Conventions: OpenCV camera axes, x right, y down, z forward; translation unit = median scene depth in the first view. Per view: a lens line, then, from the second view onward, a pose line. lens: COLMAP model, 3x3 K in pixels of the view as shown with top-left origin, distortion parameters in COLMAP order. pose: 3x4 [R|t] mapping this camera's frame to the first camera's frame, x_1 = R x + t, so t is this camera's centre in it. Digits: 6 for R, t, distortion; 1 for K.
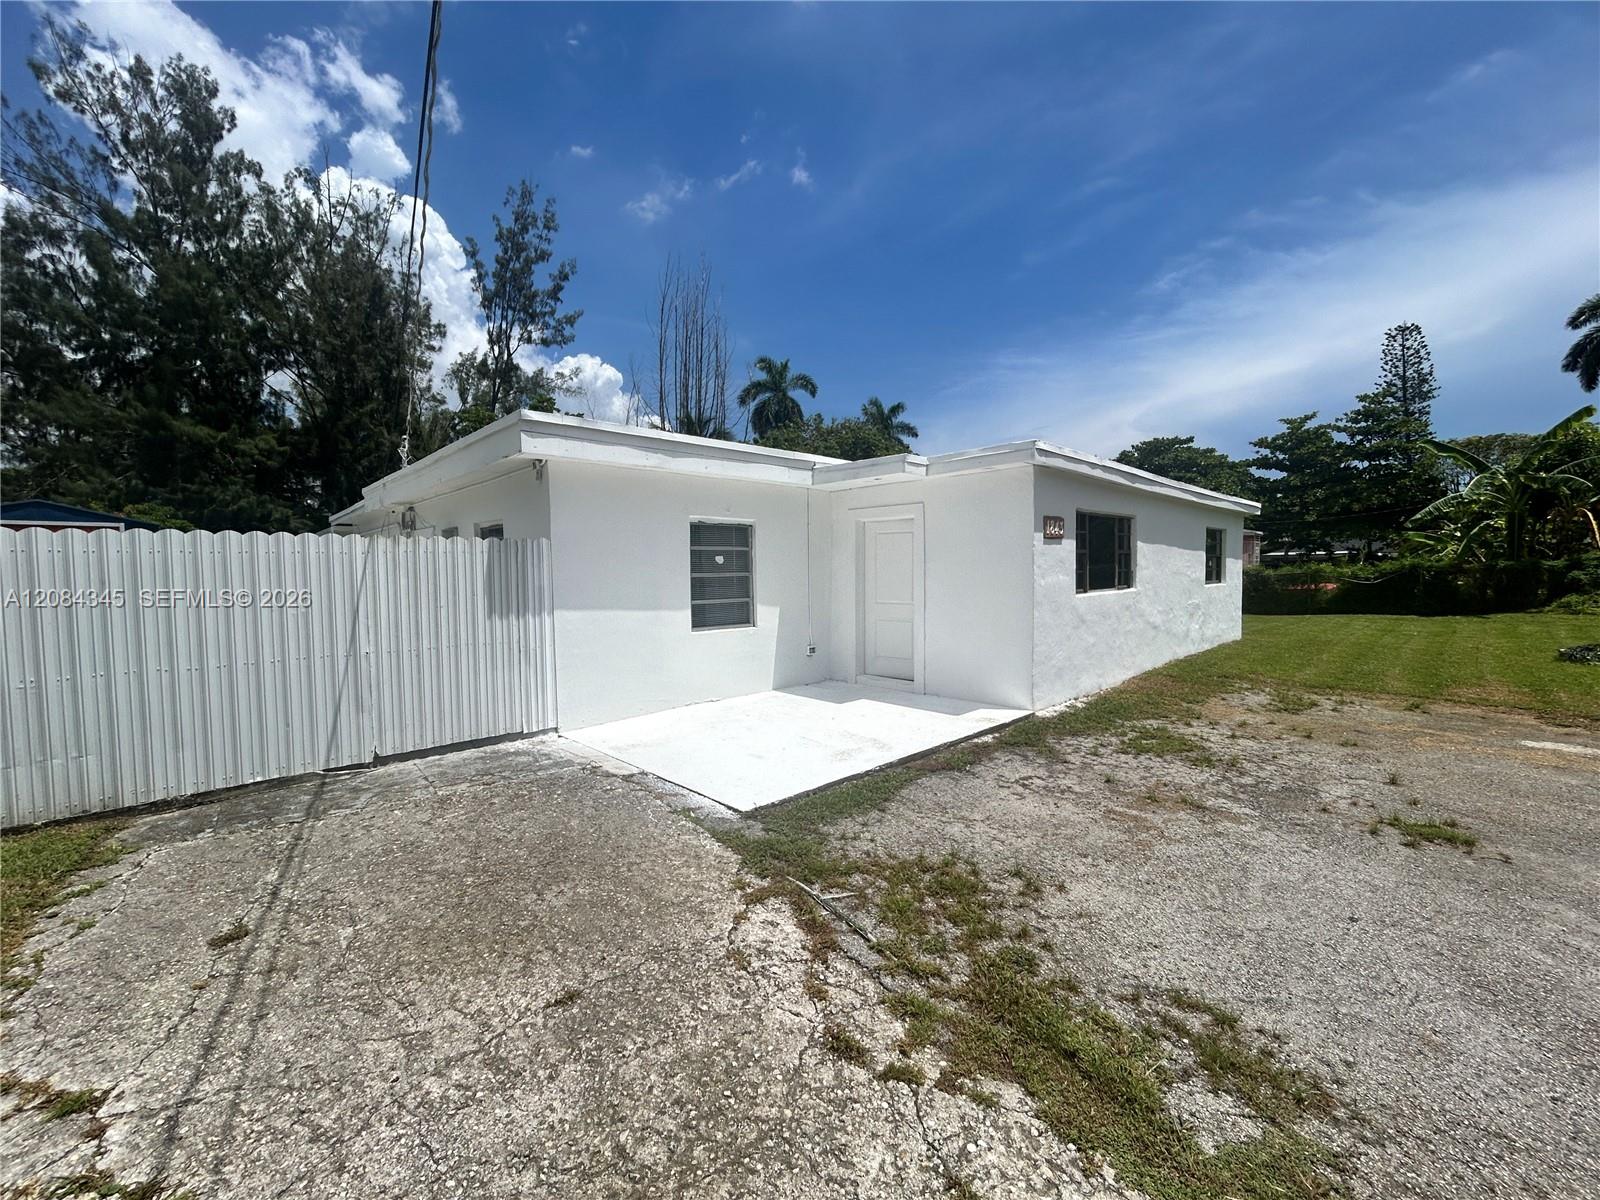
lens RADIAL K [[649.9, 0, 800.7], [0, 649.9, 595.1], [0, 0, 1]] dist [-0.000371, 0.000330]
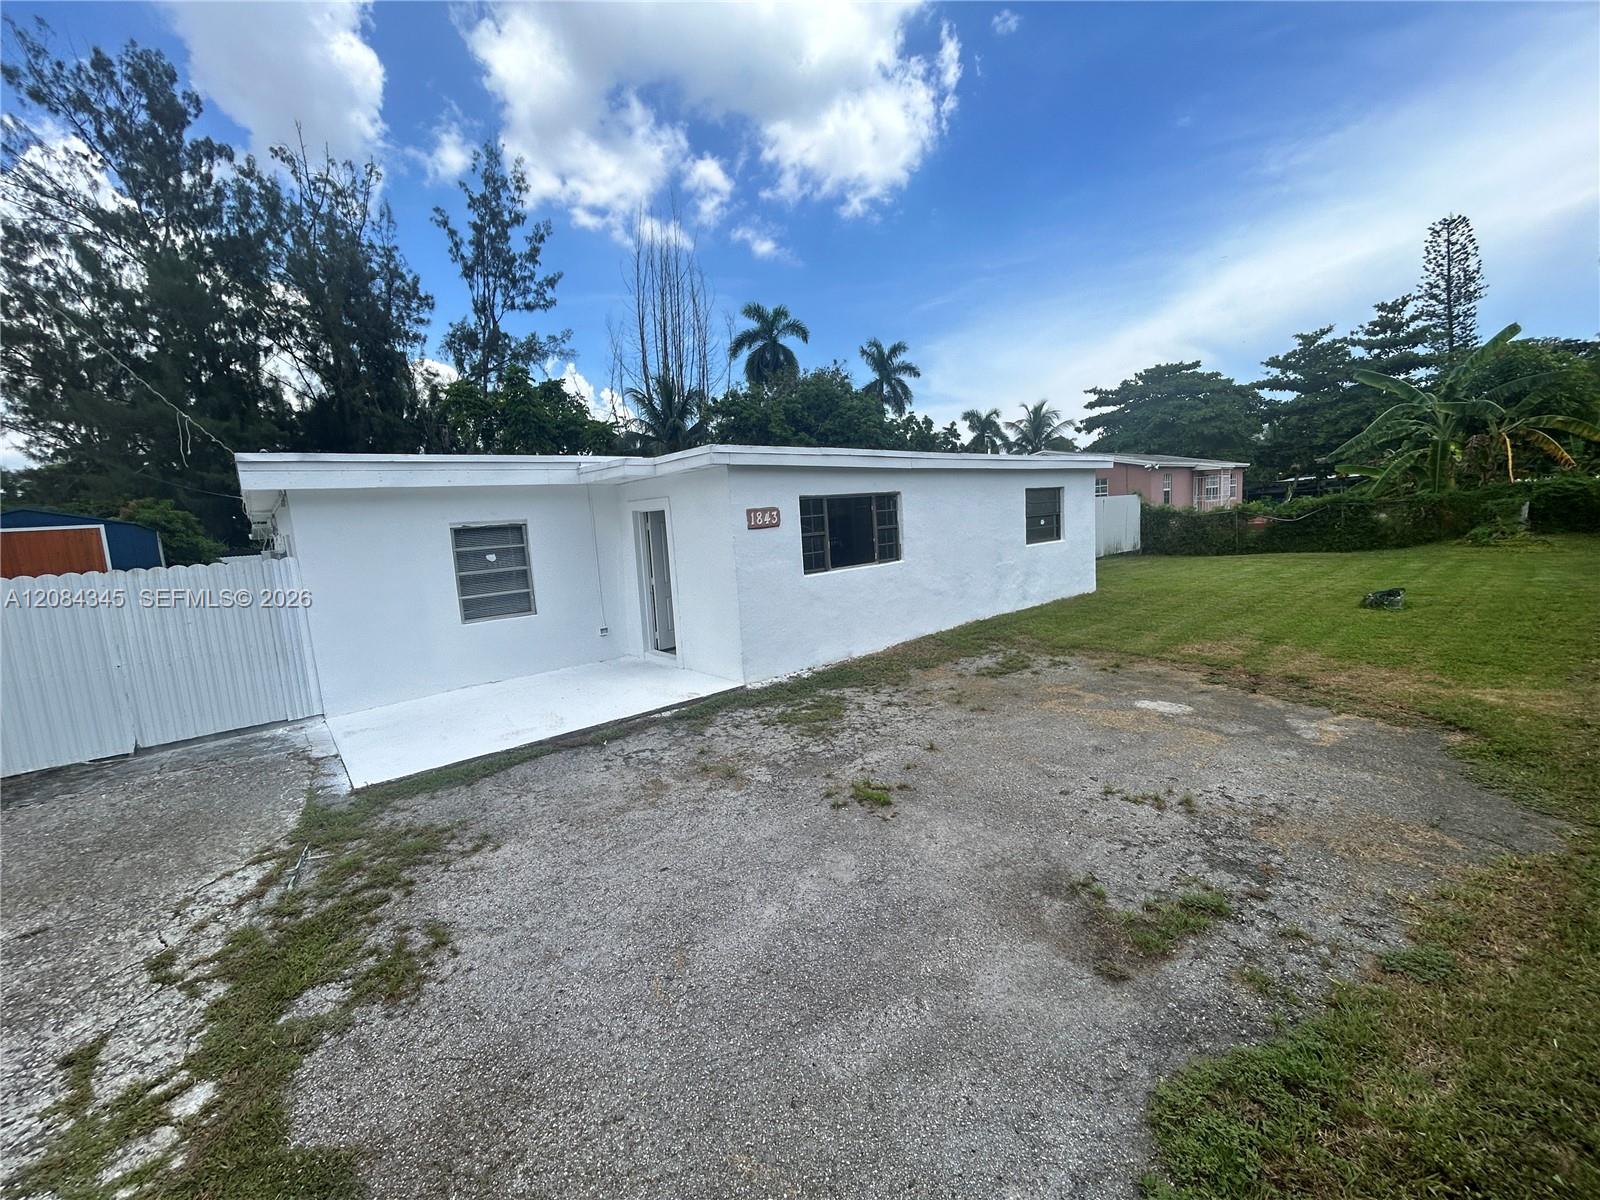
lens RADIAL K [[648.0, 0, 798.7], [0, 648.0, 600.2], [0, 0, 1]] dist [-0.000998, 0.000898]
pose [[0.996999, -0.041890, -0.065097, 0.098874], [0.047693, 0.994771, 0.090309, -0.011950], [0.060973, -0.093143, 0.993784, -0.018979]]
